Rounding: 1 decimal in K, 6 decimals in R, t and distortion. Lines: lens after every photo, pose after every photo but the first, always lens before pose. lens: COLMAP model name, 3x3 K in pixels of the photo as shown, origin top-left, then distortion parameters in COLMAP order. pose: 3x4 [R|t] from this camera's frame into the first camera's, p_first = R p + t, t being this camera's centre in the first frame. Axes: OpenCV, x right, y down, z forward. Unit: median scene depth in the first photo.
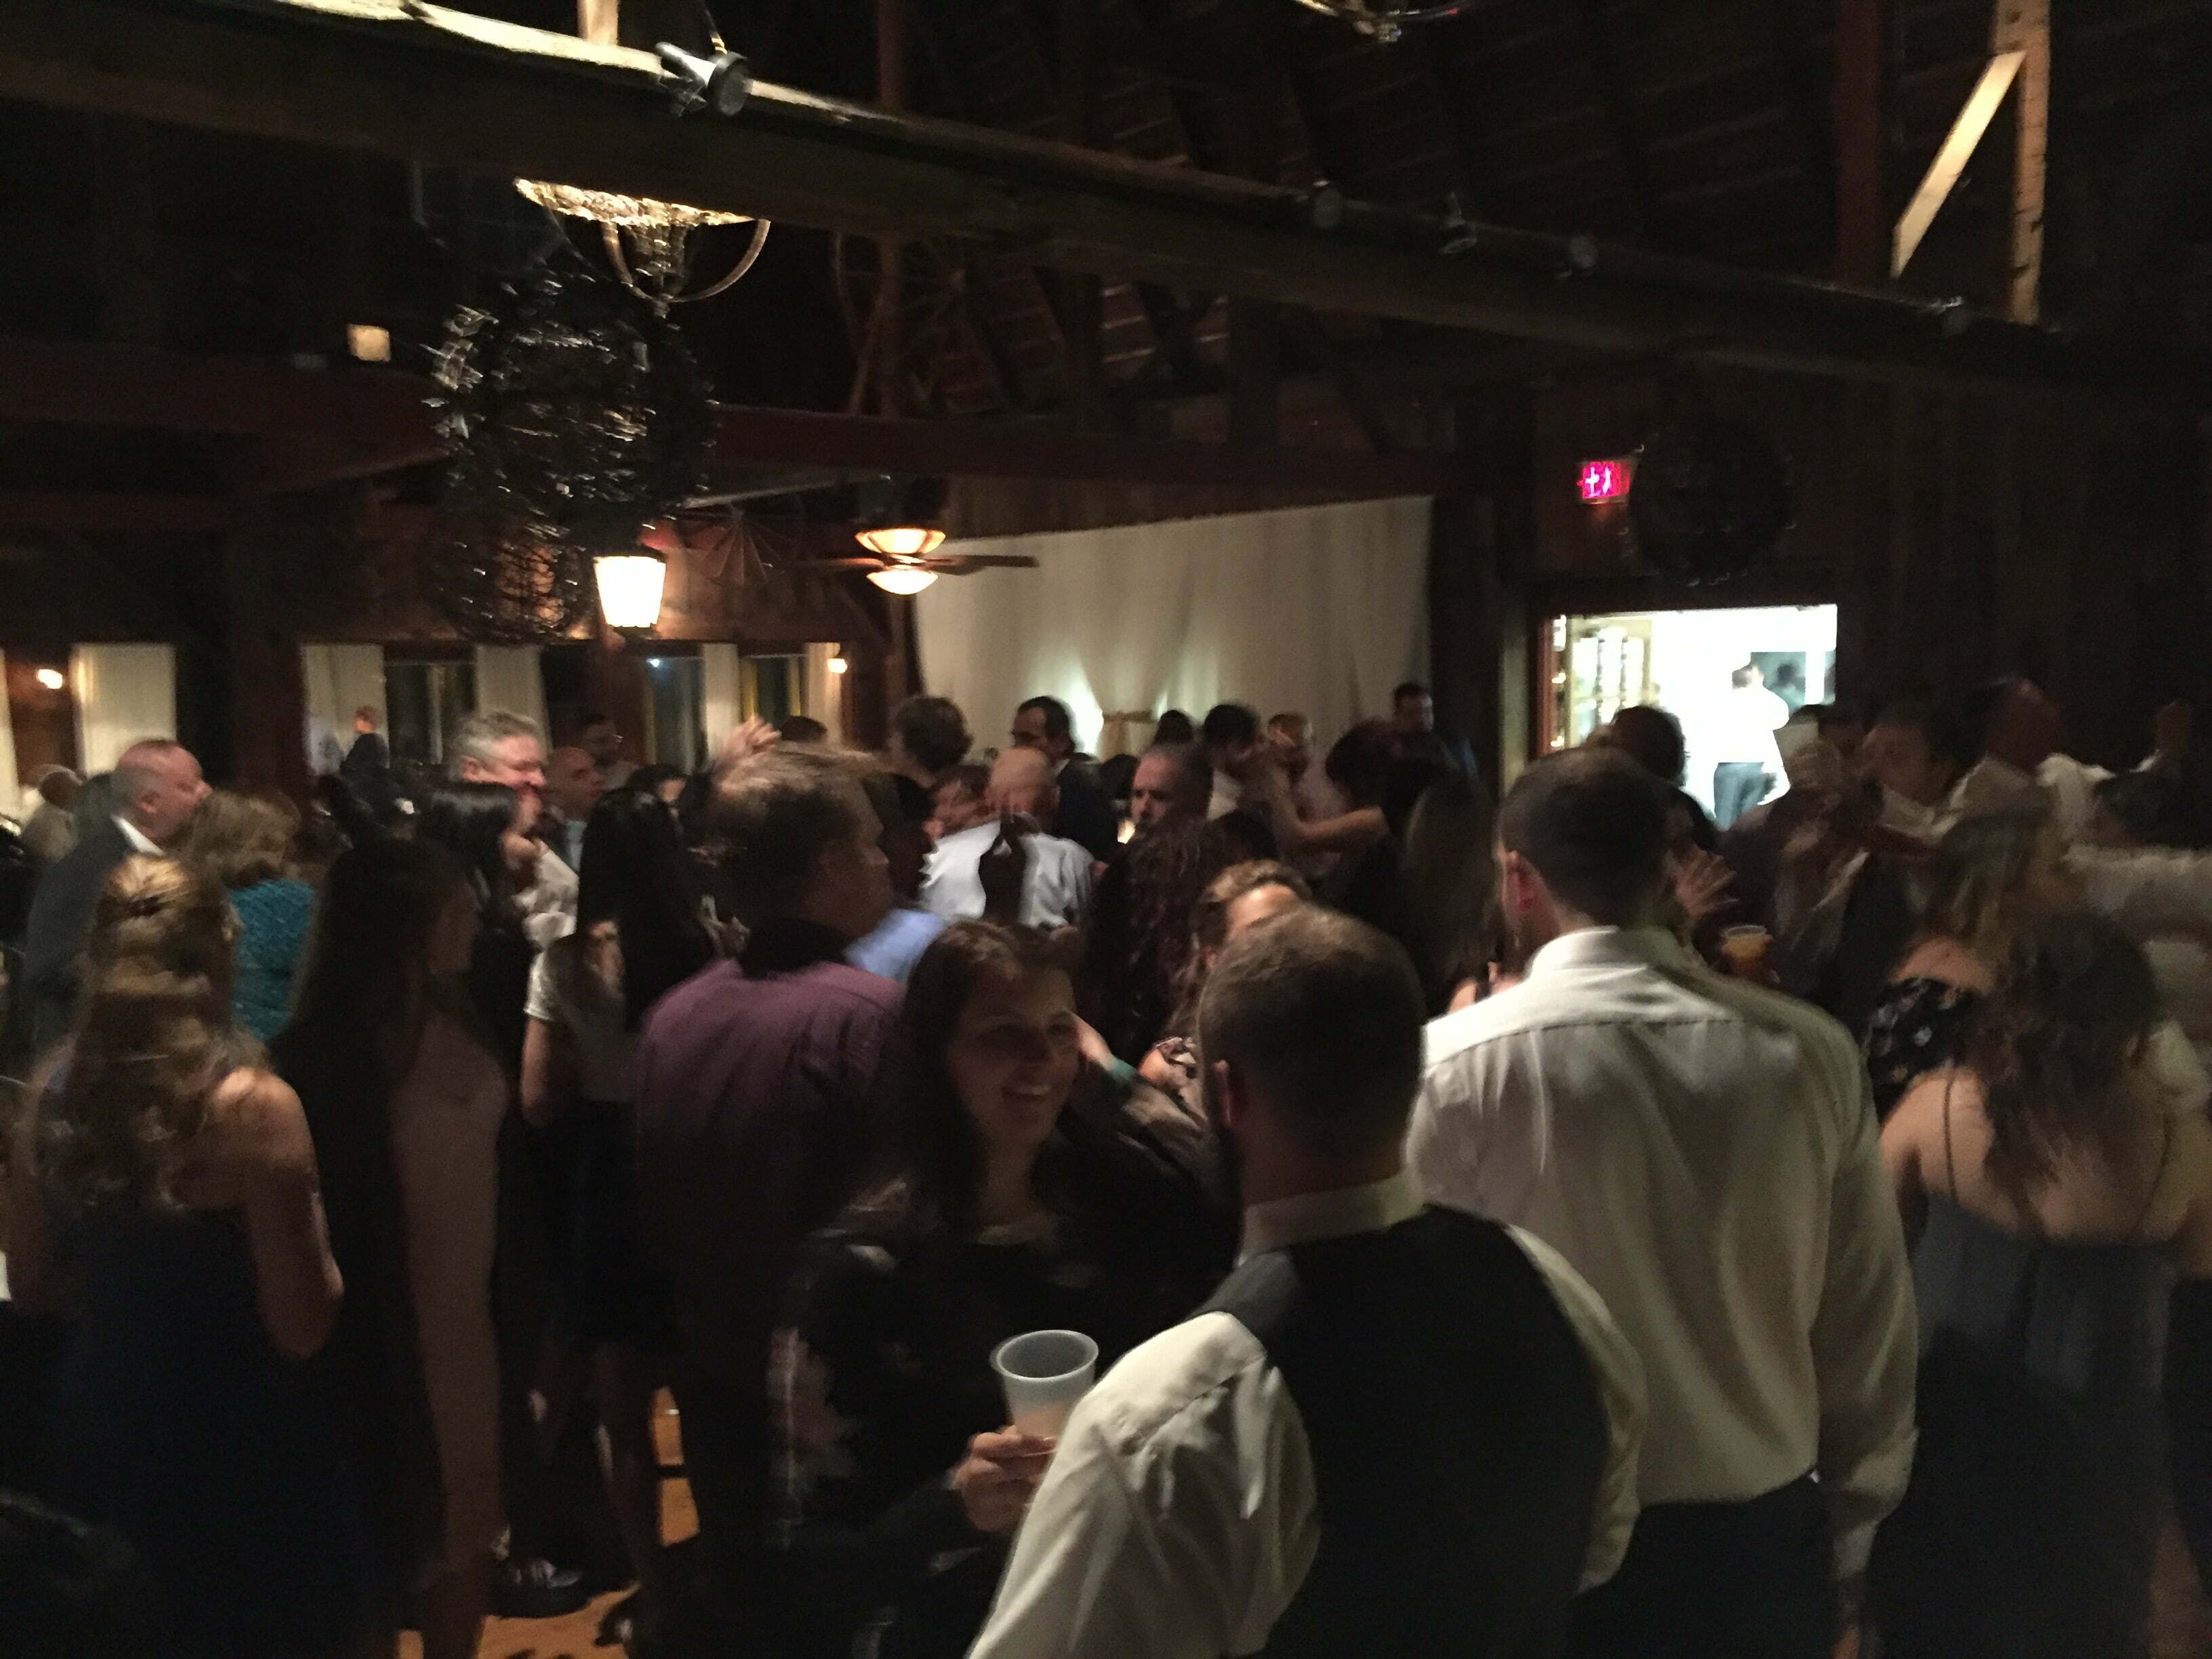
lens RADIAL K [[1918.6, 0, 1100.5], [0, 1918.6, 822.0], [0, 0, 1]] dist [0.080250, -0.127242]
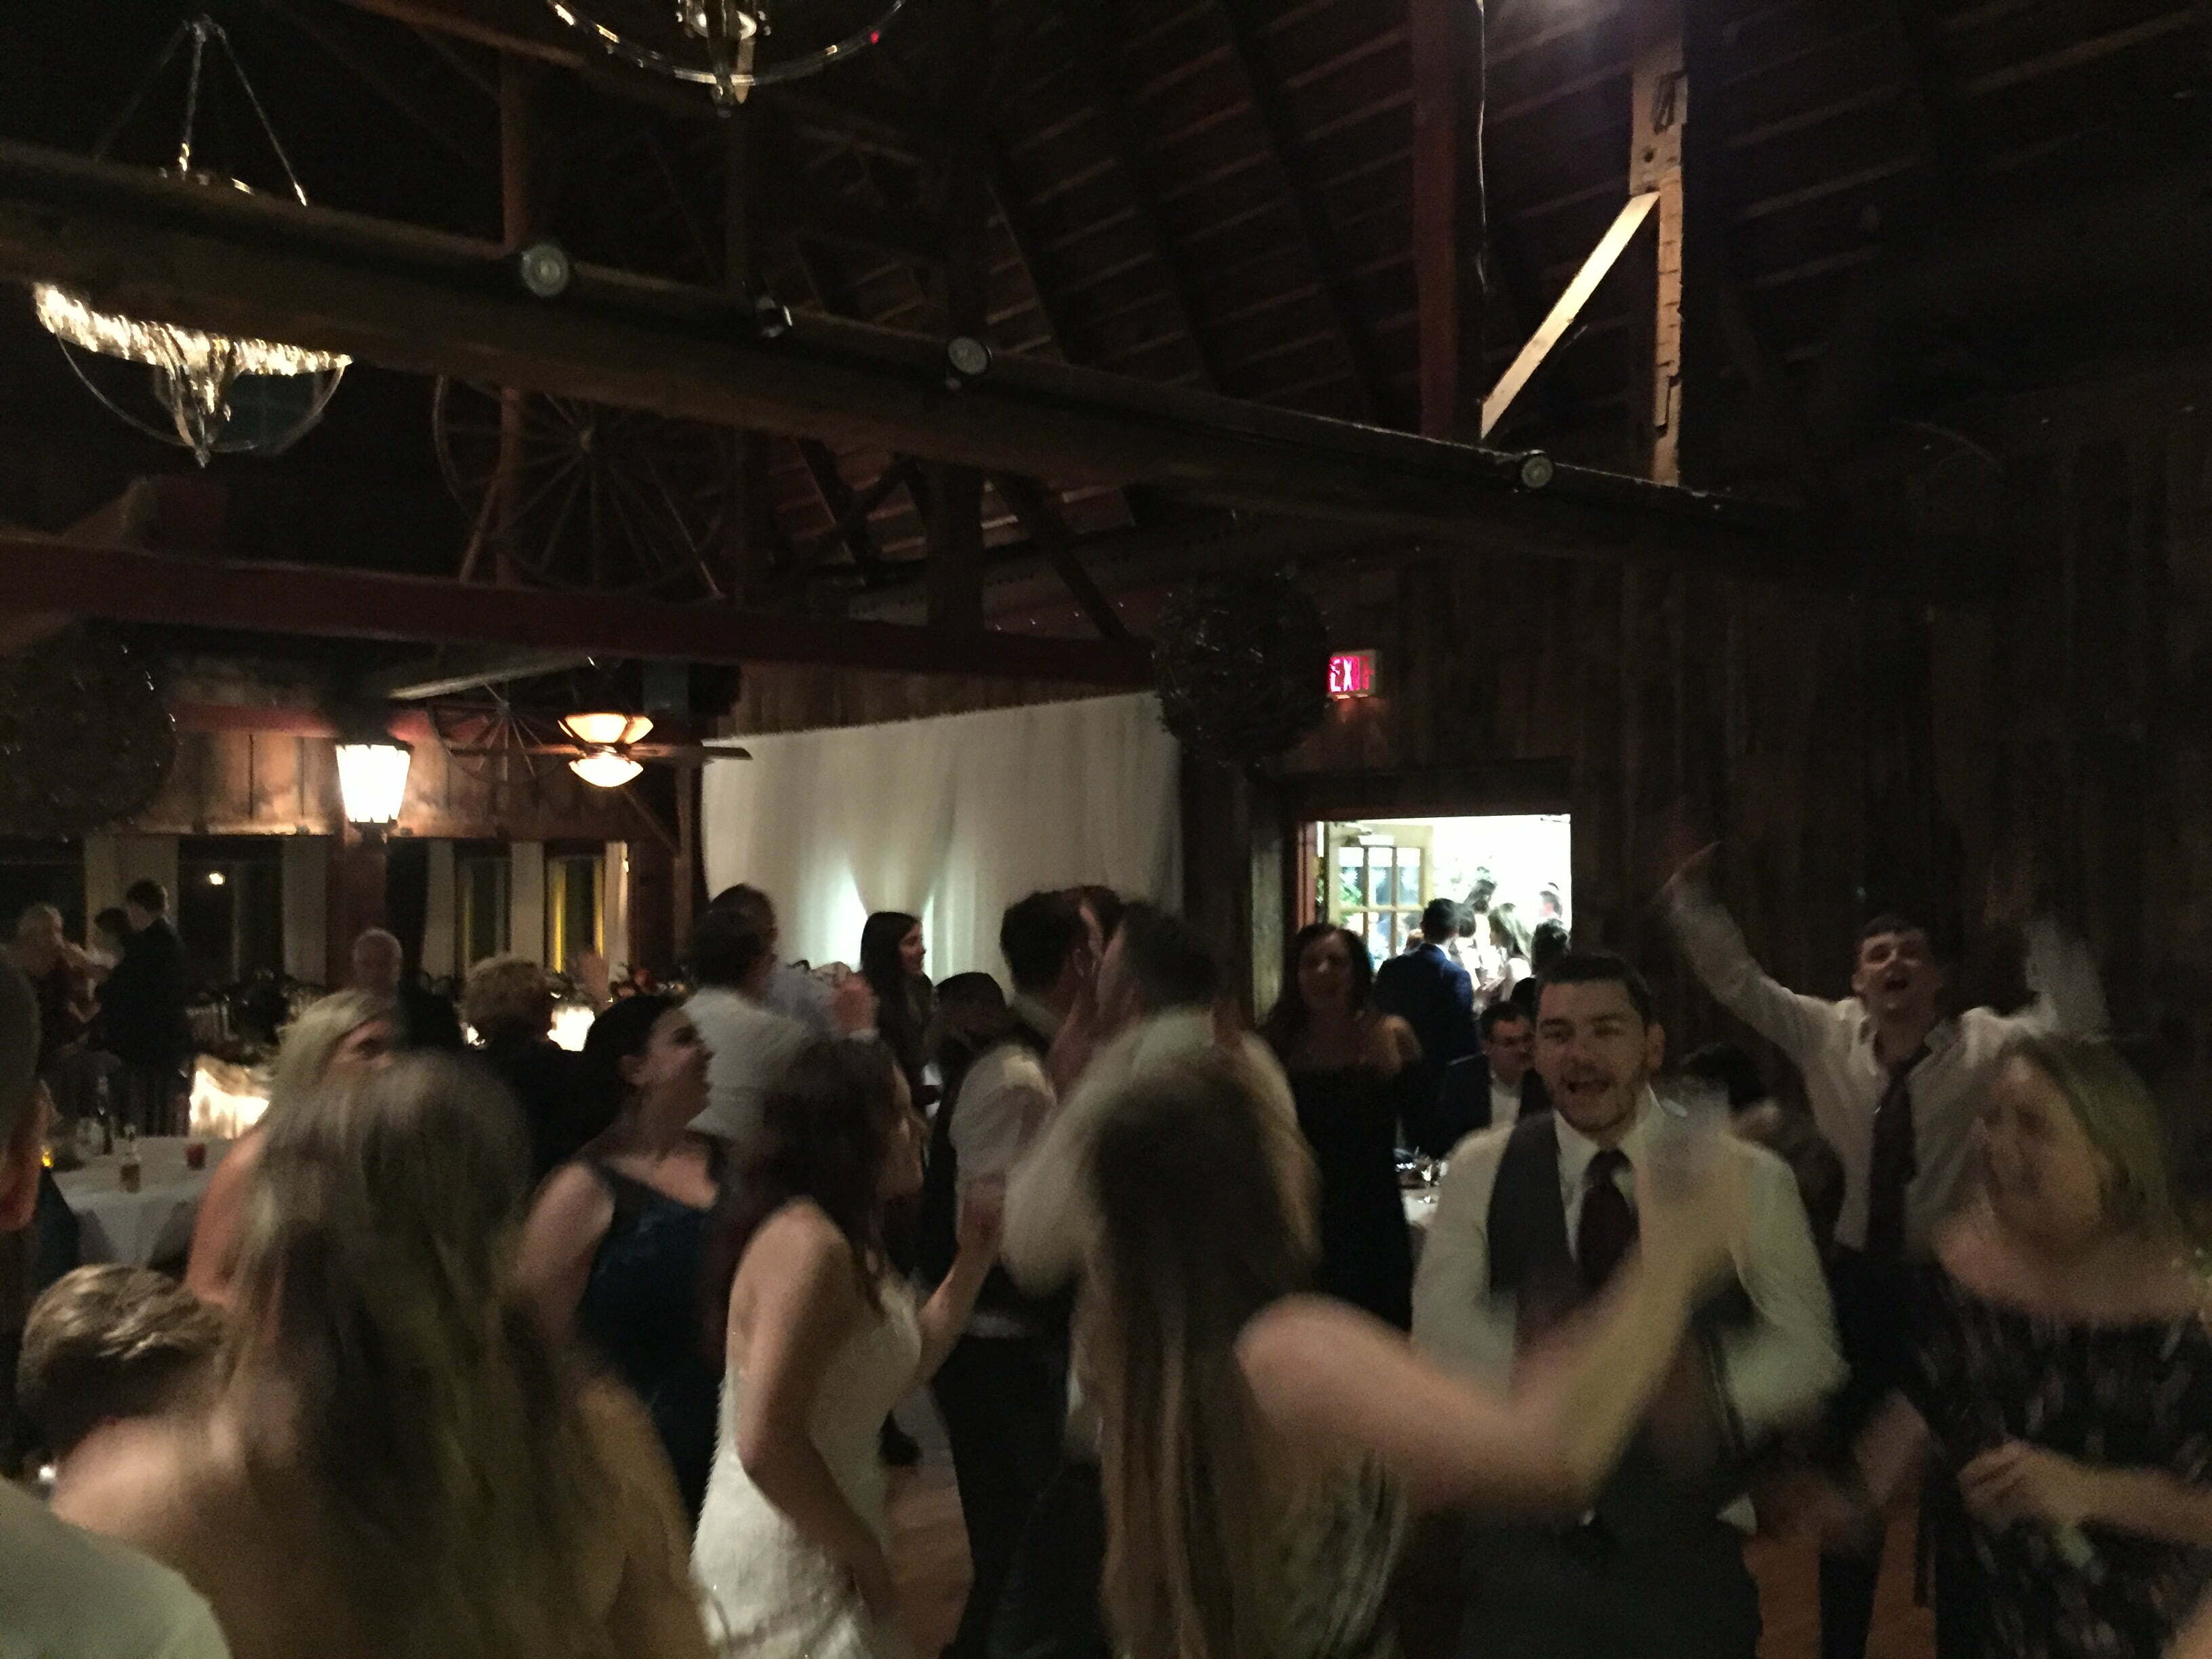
lens RADIAL K [[1923.8, 0, 1116.4], [0, 1923.8, 829.7], [0, 0, 1]] dist [0.085870, -0.144359]
pose [[0.999799, 0.014159, 0.014221, 0.128269], [-0.012543, 0.994076, -0.107958, -0.001104], [-0.015665, 0.107758, 0.994054, 0.081983]]
